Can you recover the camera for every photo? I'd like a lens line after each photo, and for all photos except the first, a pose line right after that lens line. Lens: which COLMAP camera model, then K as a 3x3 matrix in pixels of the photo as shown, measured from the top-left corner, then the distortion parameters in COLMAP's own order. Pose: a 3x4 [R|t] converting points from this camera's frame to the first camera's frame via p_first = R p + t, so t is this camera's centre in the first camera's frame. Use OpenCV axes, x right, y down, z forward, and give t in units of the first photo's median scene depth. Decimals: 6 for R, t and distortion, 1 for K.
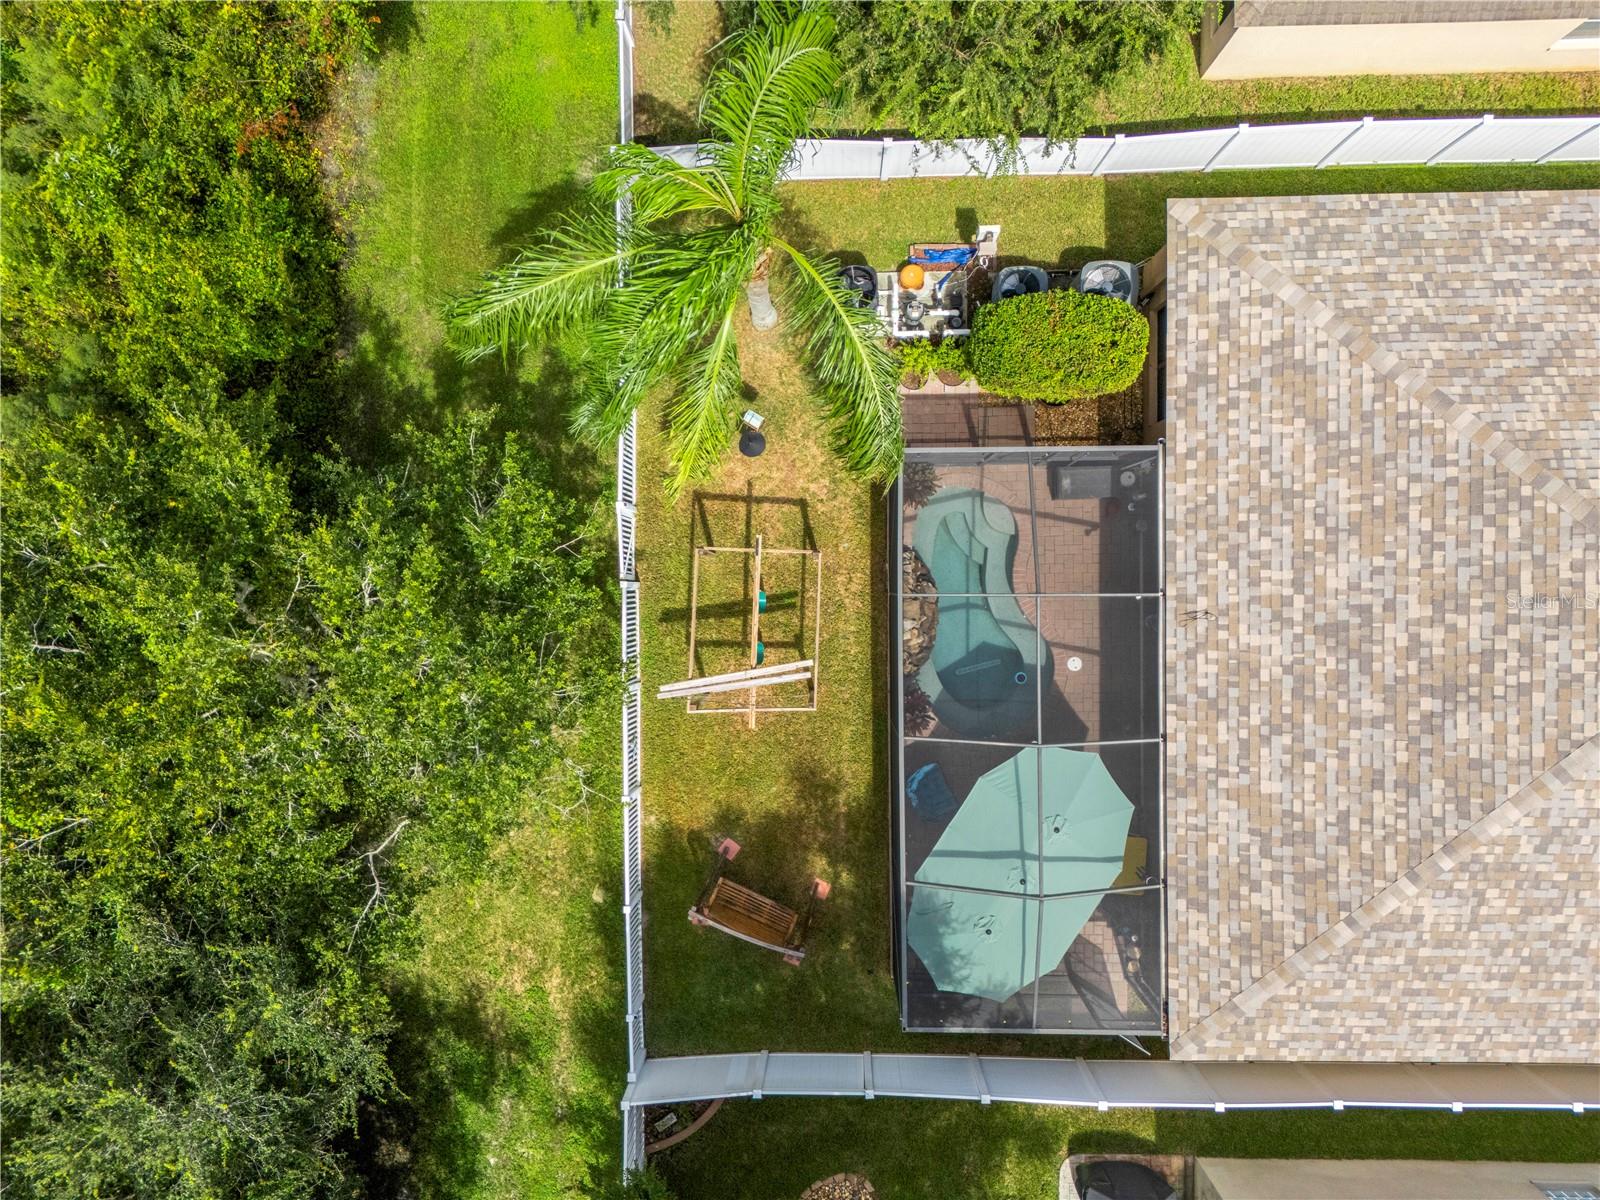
lens RADIAL K [[1177.6, 0, 817.5], [0, 1177.6, 606.4], [0, 0, 1]] dist [0.063942, -0.049842]
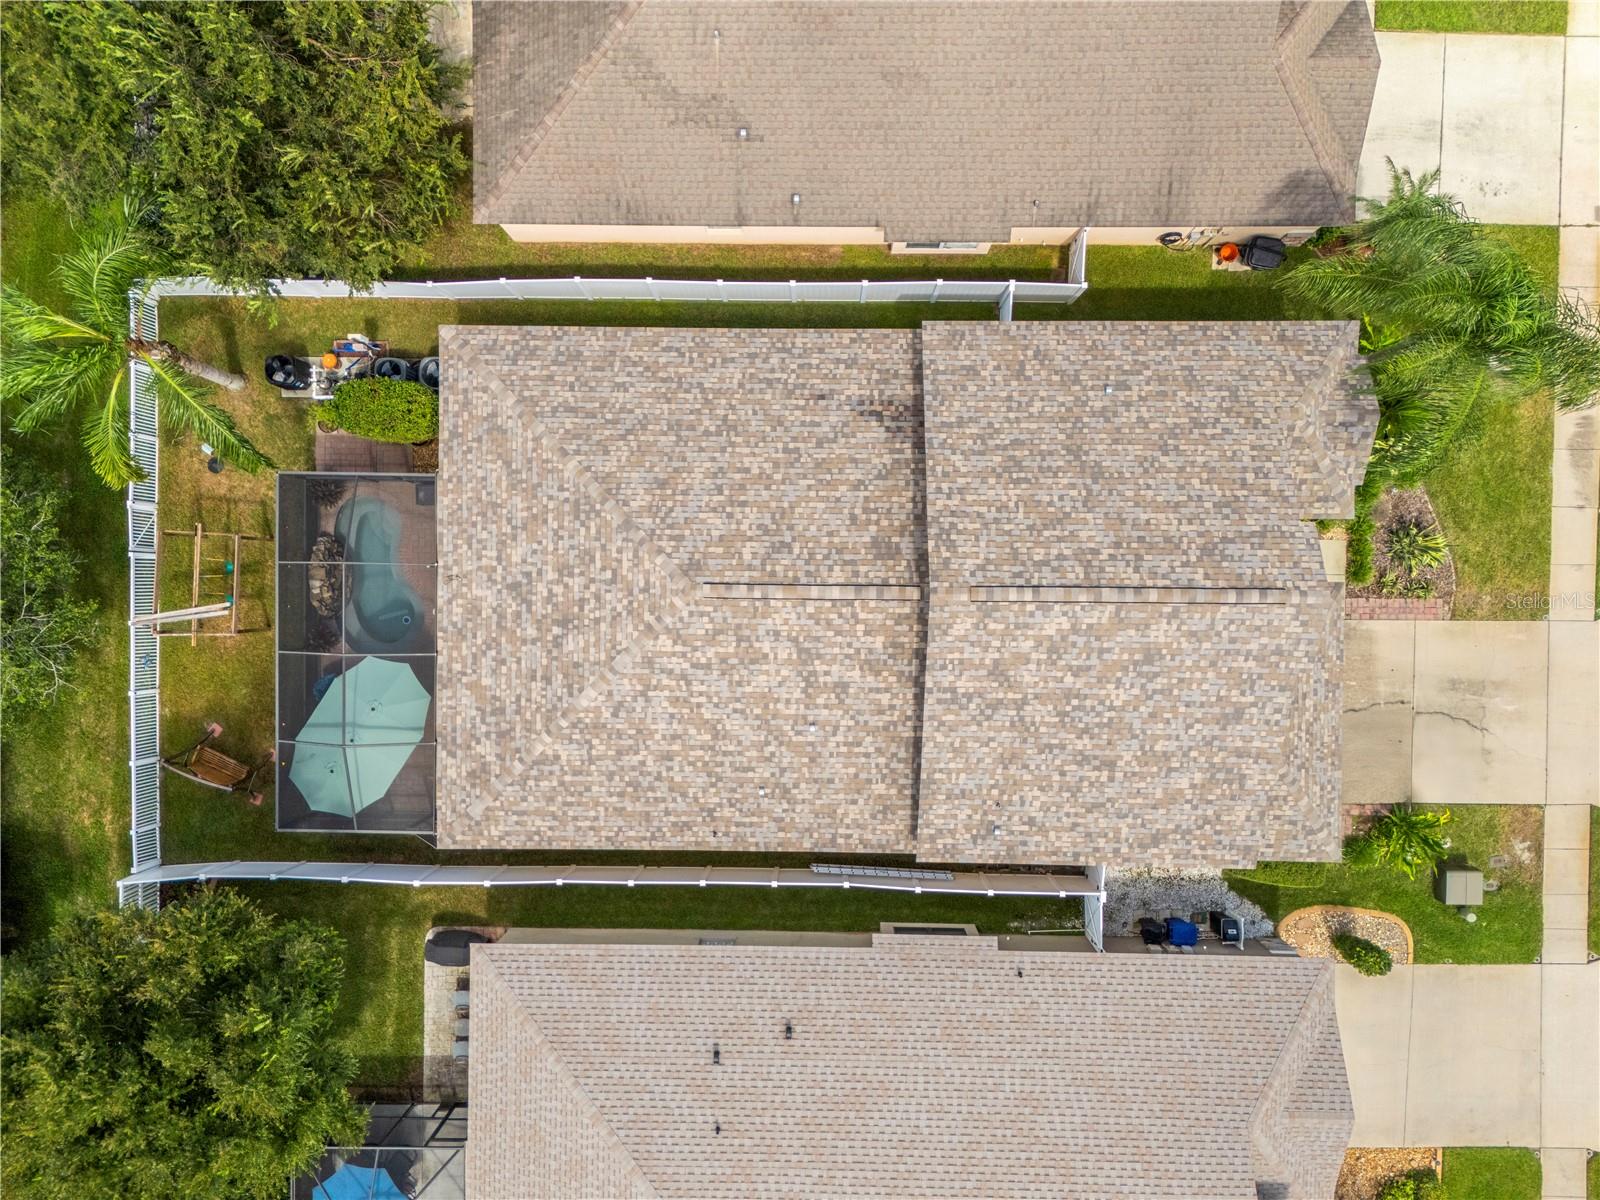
lens RADIAL K [[1177.6, 0, 856.7], [0, 1177.6, 611.1], [0, 0, 1]] dist [0.063942, -0.049842]
pose [[0.999763, 0.017404, 0.013060, 0.875194], [-0.017410, 0.999848, 0.000290, 0.044290], [-0.013053, -0.000517, 0.999915, -0.665425]]
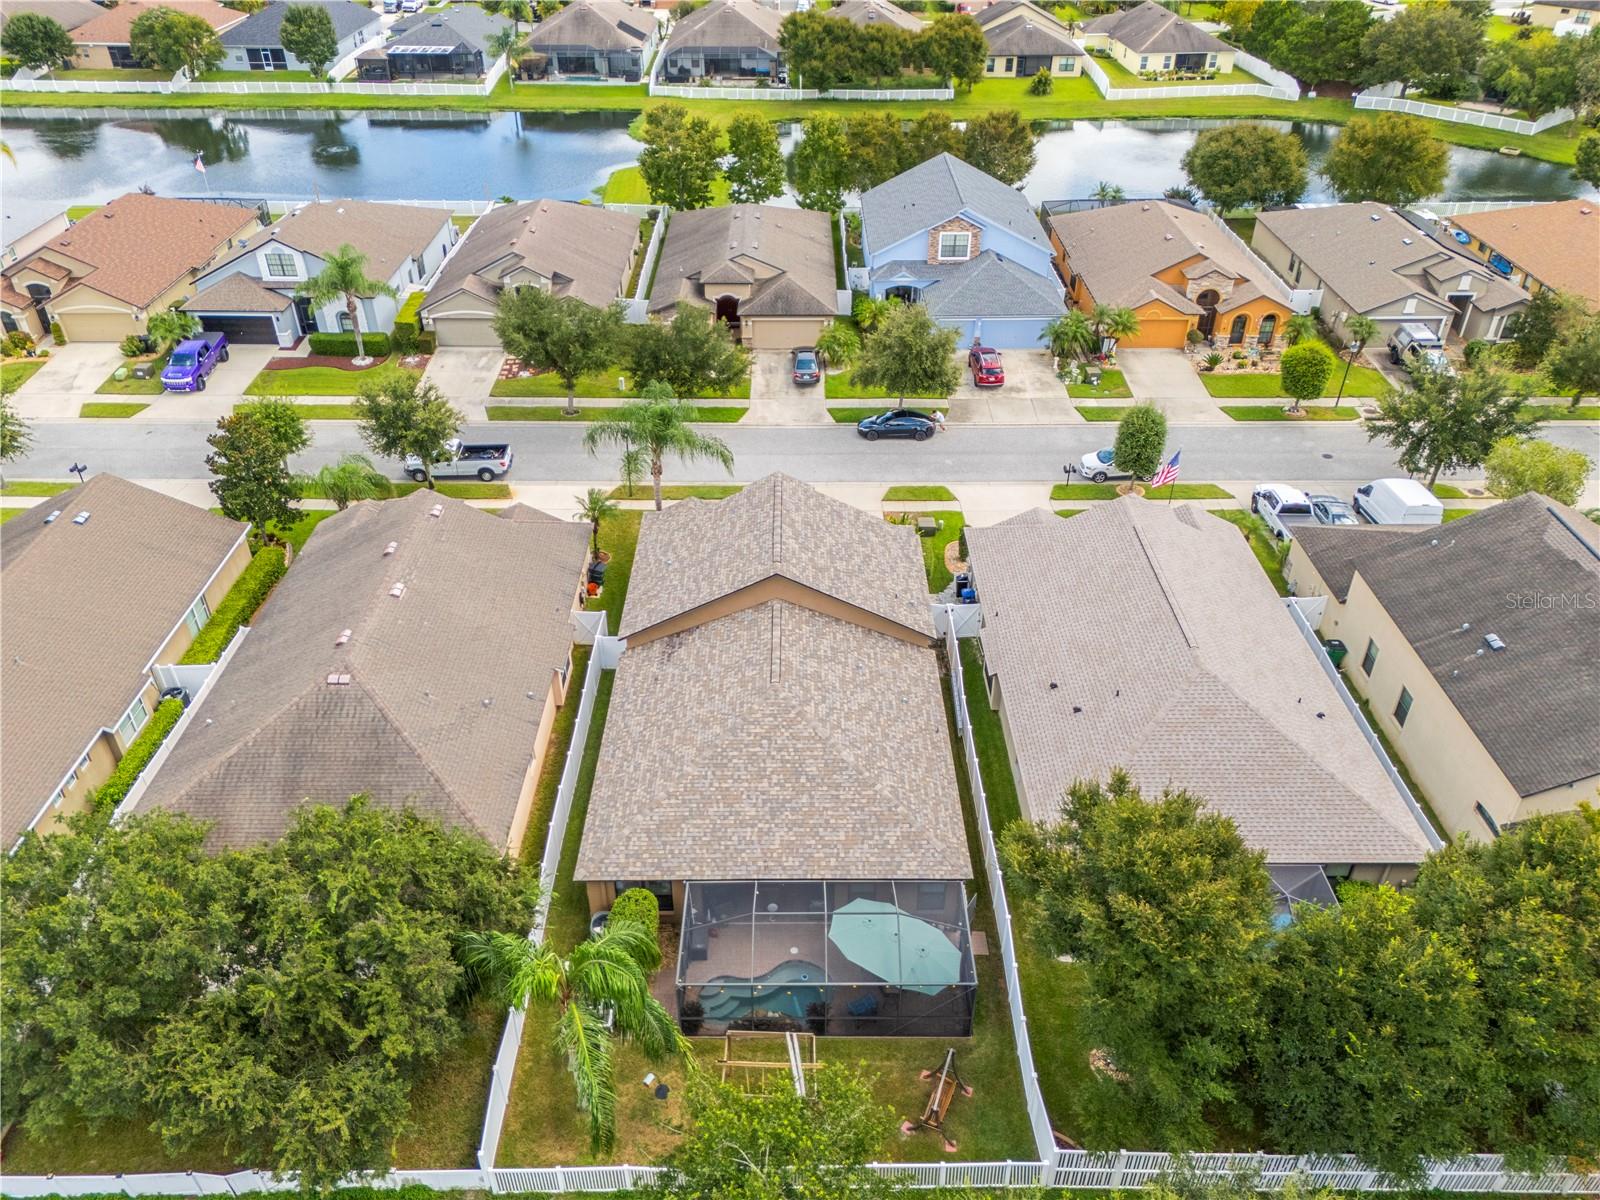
lens RADIAL K [[1177.6, 0, 799.3], [0, 1177.6, 591.3], [0, 0, 1]] dist [0.063942, -0.049842]
pose [[0.002430, -0.549363, 0.835580, -1.240165], [0.999813, -0.014677, -0.012557, 0.105028], [0.019163, 0.835455, 0.549225, -0.626028]]
